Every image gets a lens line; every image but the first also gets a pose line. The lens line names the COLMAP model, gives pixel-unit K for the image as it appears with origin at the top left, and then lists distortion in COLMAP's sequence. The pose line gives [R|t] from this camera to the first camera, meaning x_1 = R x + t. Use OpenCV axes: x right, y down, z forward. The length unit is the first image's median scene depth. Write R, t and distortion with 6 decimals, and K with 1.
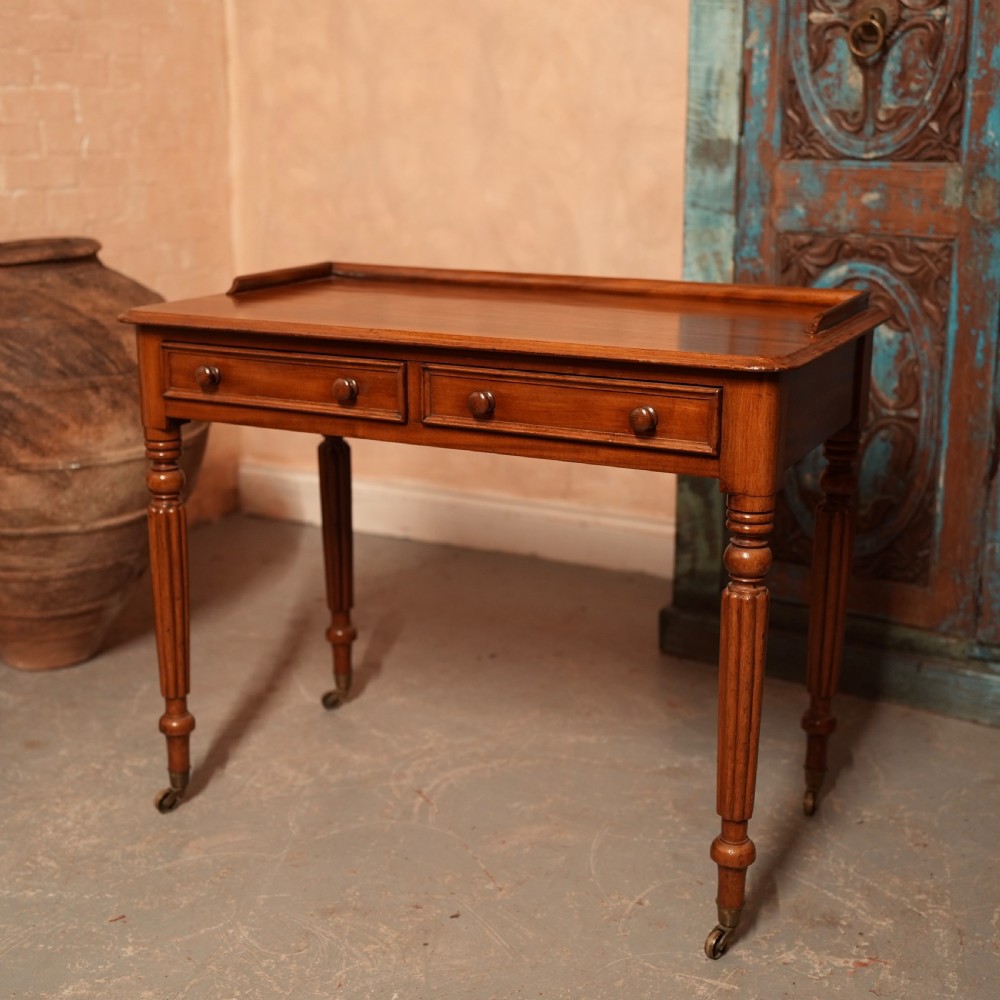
lens RADIAL K [[1502.8, 0, 496.8], [0, 1502.8, 492.2], [0, 0, 1]] dist [-0.031523, 0.149285]
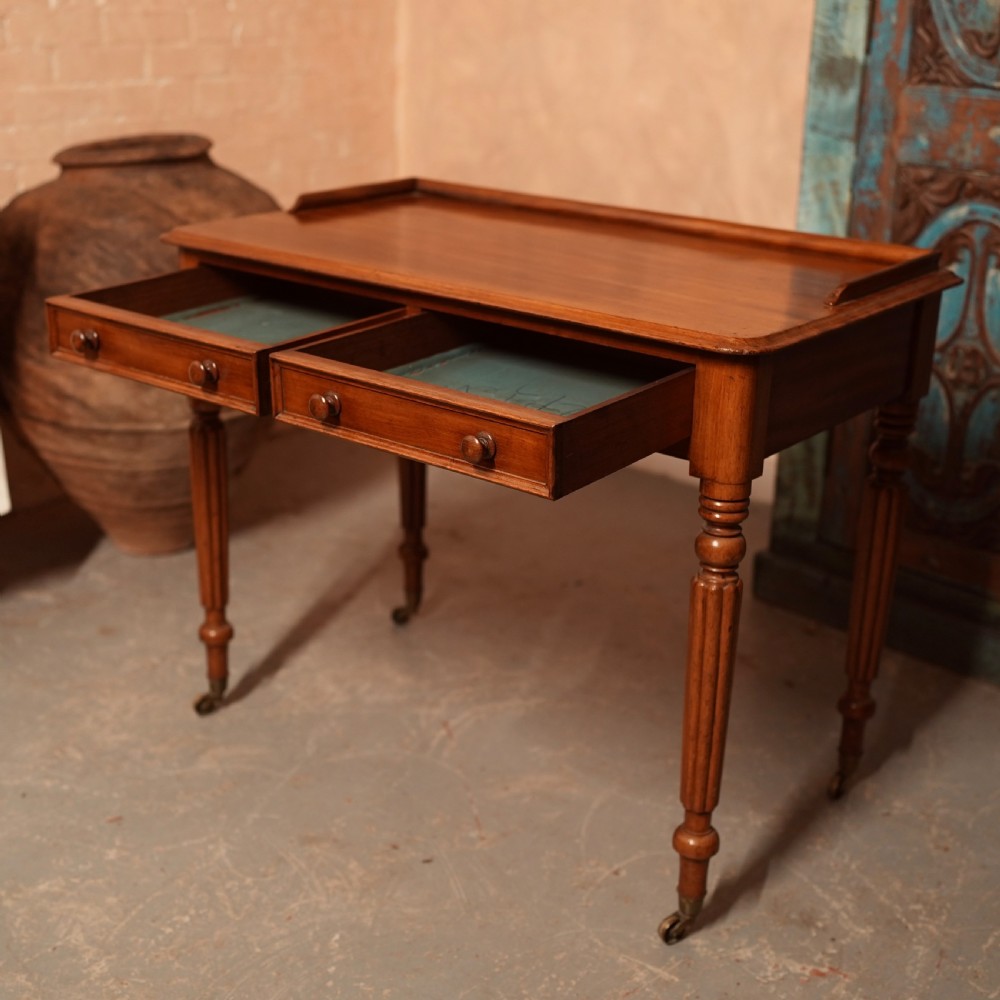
lens RADIAL K [[1503.9, 0, 483.3], [0, 1503.9, 500.0], [0, 0, 1]] dist [-0.032347, 0.152748]
pose [[0.975784, 0.089407, -0.199629, 0.149749], [-0.068957, 0.991848, 0.107153, -0.053826], [0.207582, -0.090792, 0.973995, 0.040520]]
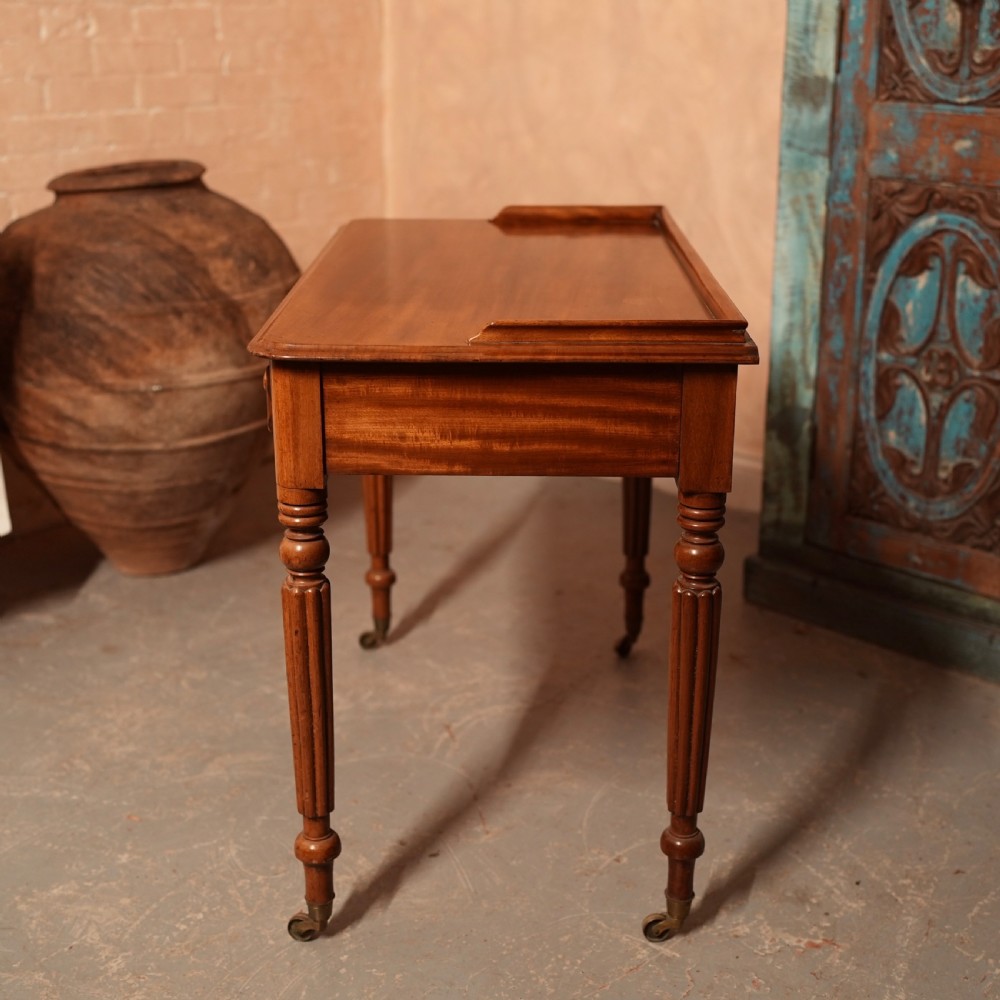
lens RADIAL K [[1527.7, 0, 538.2], [0, 1527.7, 494.3], [0, 0, 1]] dist [-0.035063, 0.155381]
pose [[0.985041, 0.061249, -0.161066, 0.156611], [-0.049408, 0.995843, 0.076526, -0.038411], [0.165084, -0.067424, 0.983972, -0.002552]]
